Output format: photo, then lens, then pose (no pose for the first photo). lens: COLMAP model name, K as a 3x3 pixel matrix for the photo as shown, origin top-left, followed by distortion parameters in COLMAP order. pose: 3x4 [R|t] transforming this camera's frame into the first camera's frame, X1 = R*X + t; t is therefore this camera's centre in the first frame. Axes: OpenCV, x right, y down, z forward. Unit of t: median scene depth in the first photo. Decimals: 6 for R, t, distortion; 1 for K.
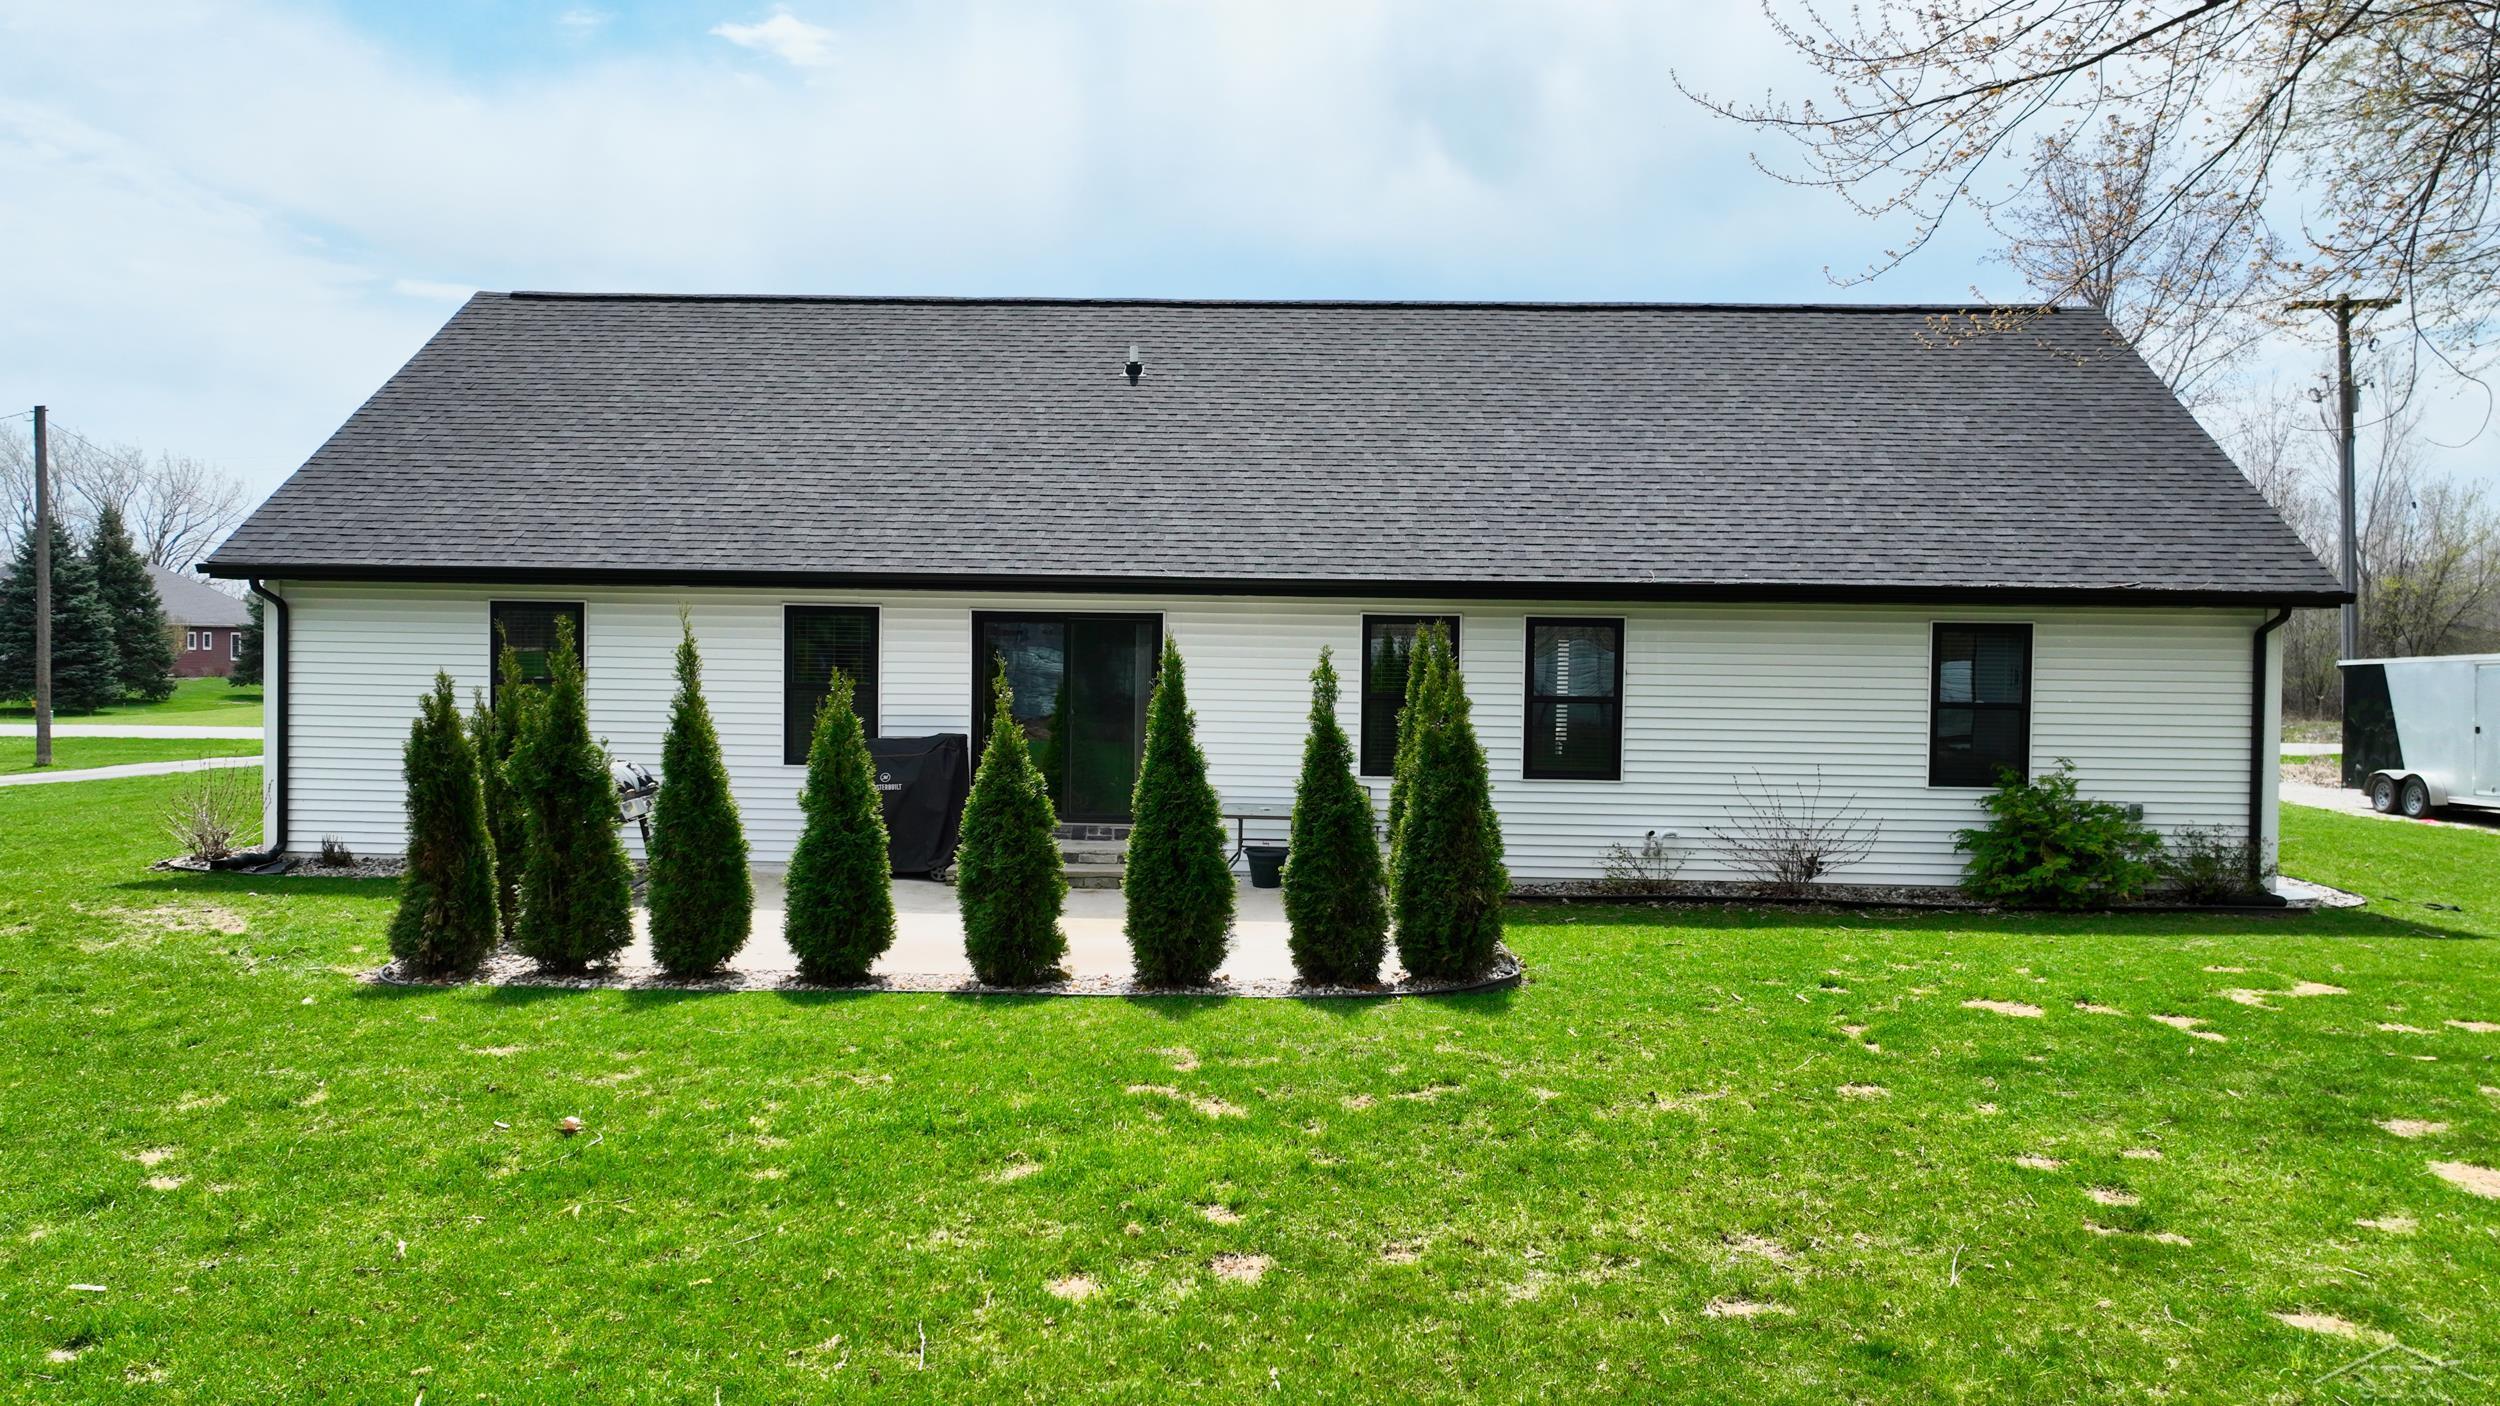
lens RADIAL K [[1761.9, 0, 1250.3], [0, 1761.9, 700.7], [0, 0, 1]] dist [0.000784, 0.013960]
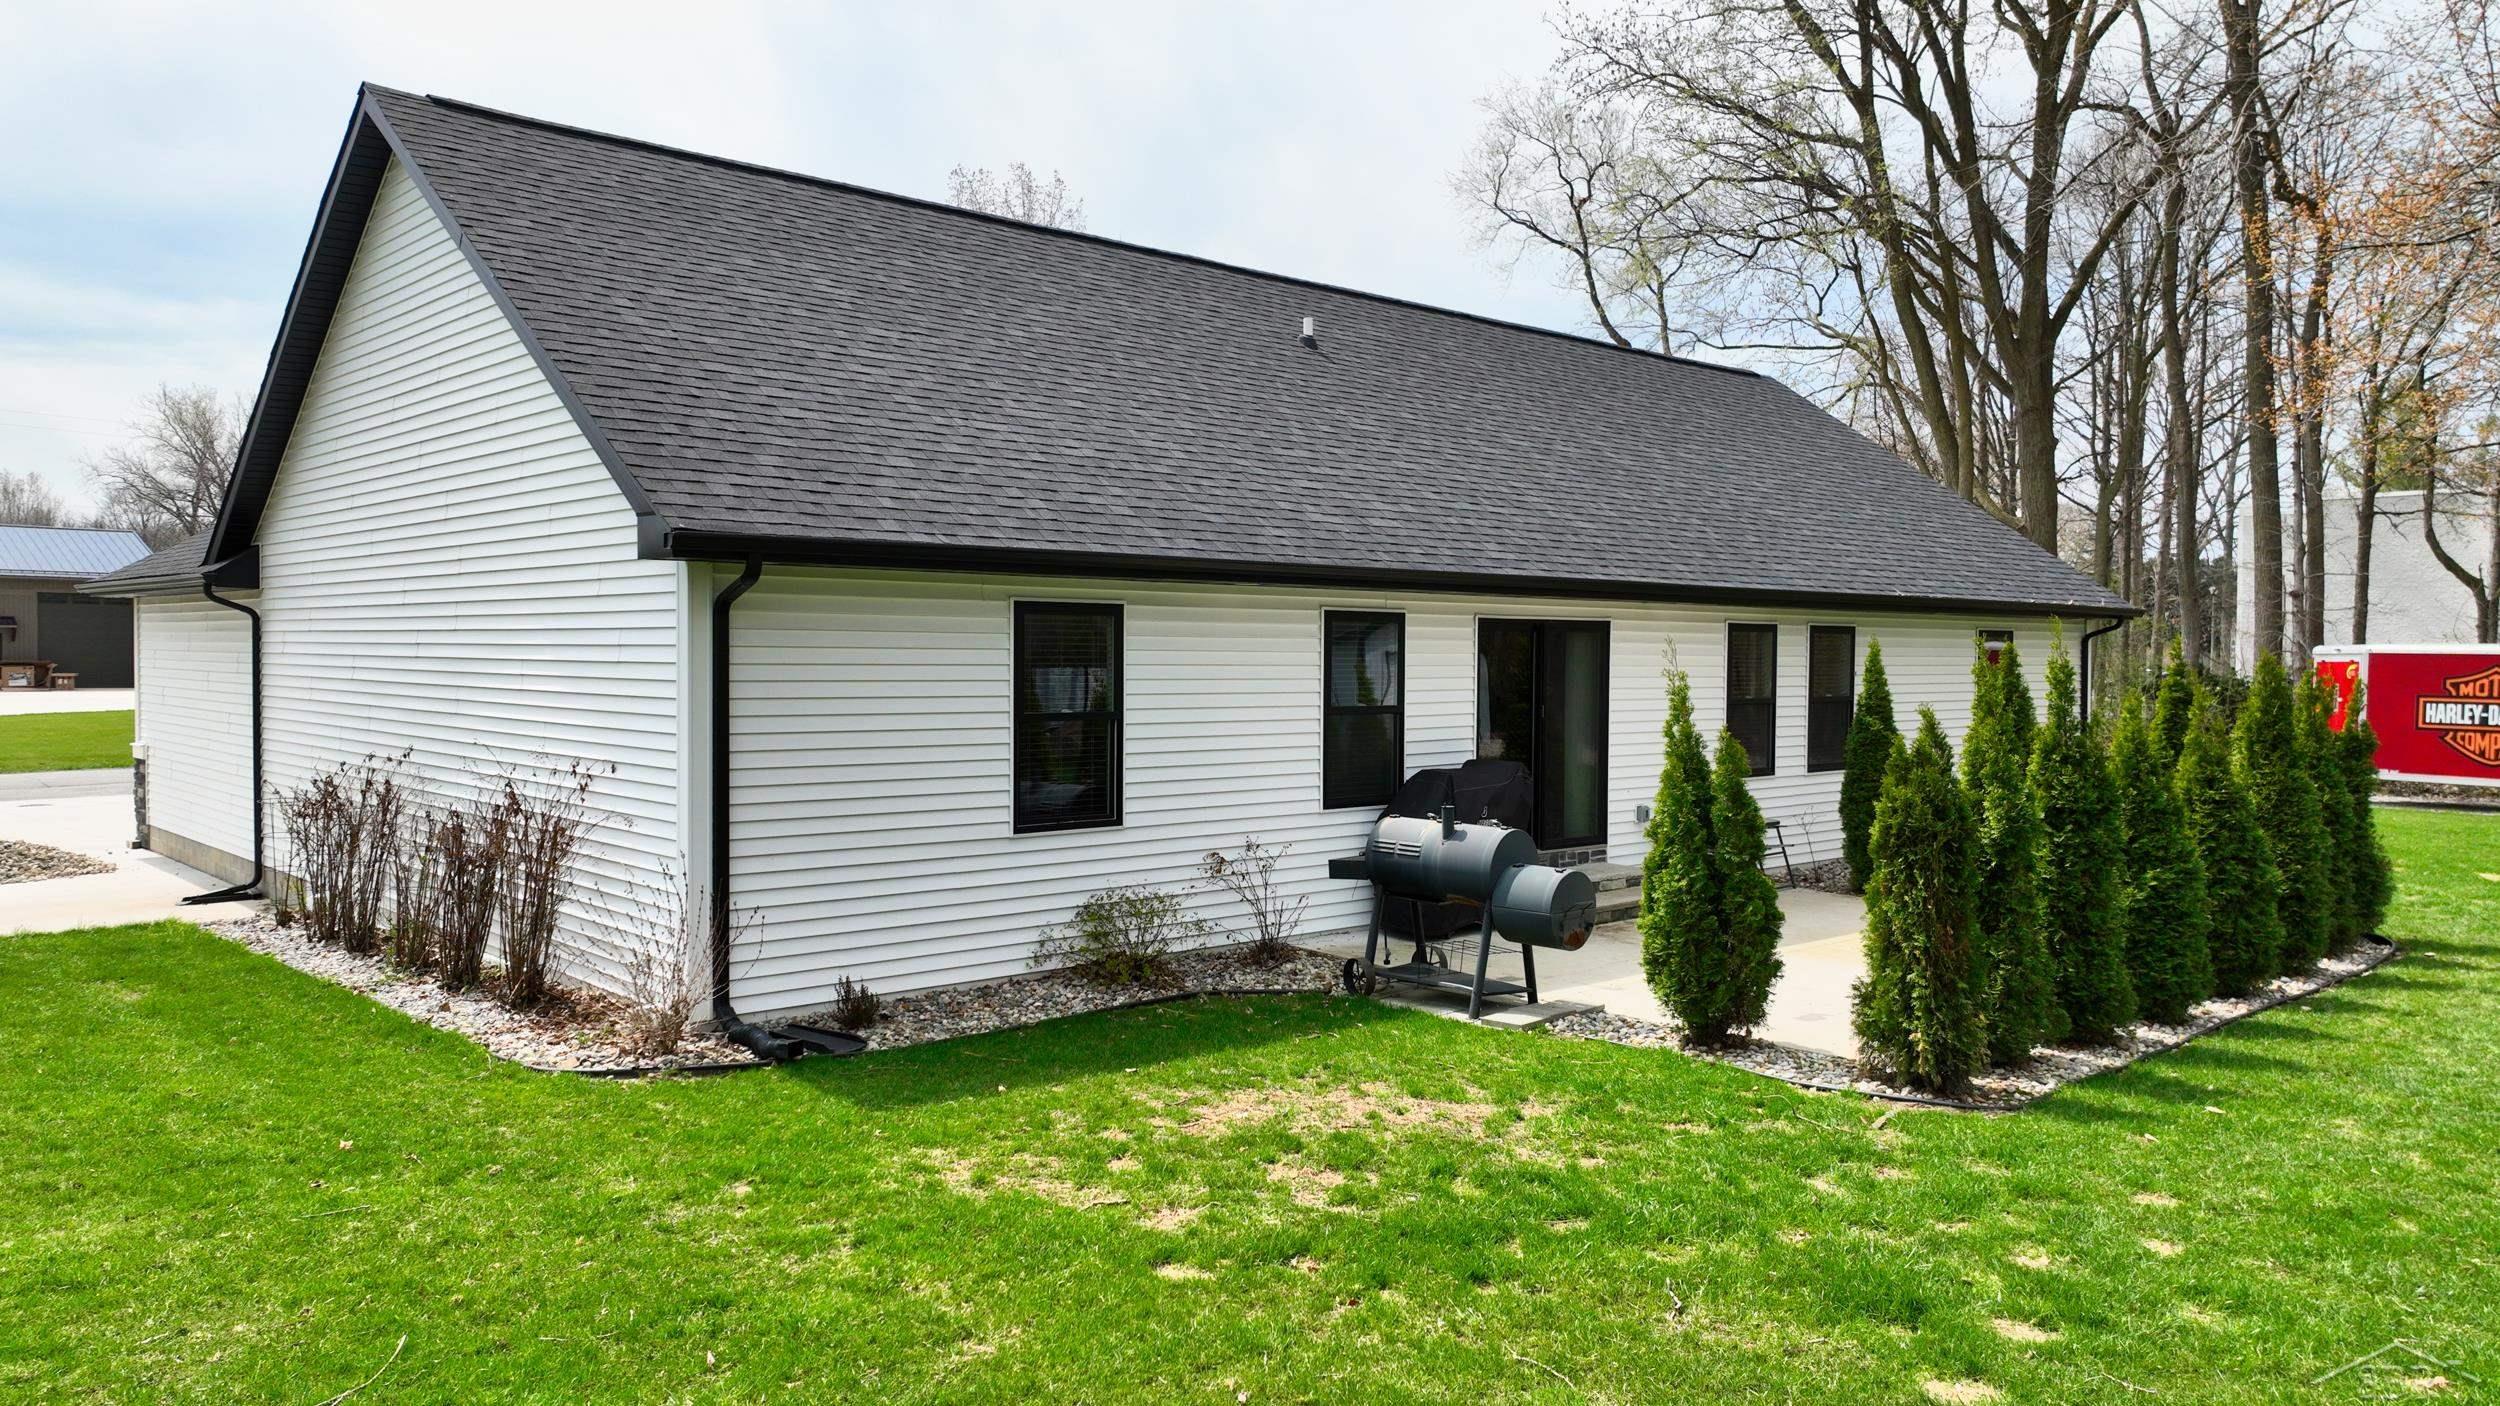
lens RADIAL K [[1761.8, 0, 1257.3], [0, 1761.8, 705.0], [0, 0, 1]] dist [0.005299, 0.012142]
pose [[0.712738, -0.031792, 0.700710, -0.868269], [0.020987, 0.999492, 0.024001, -0.031624], [-0.701117, -0.002400, 0.713043, 0.459875]]
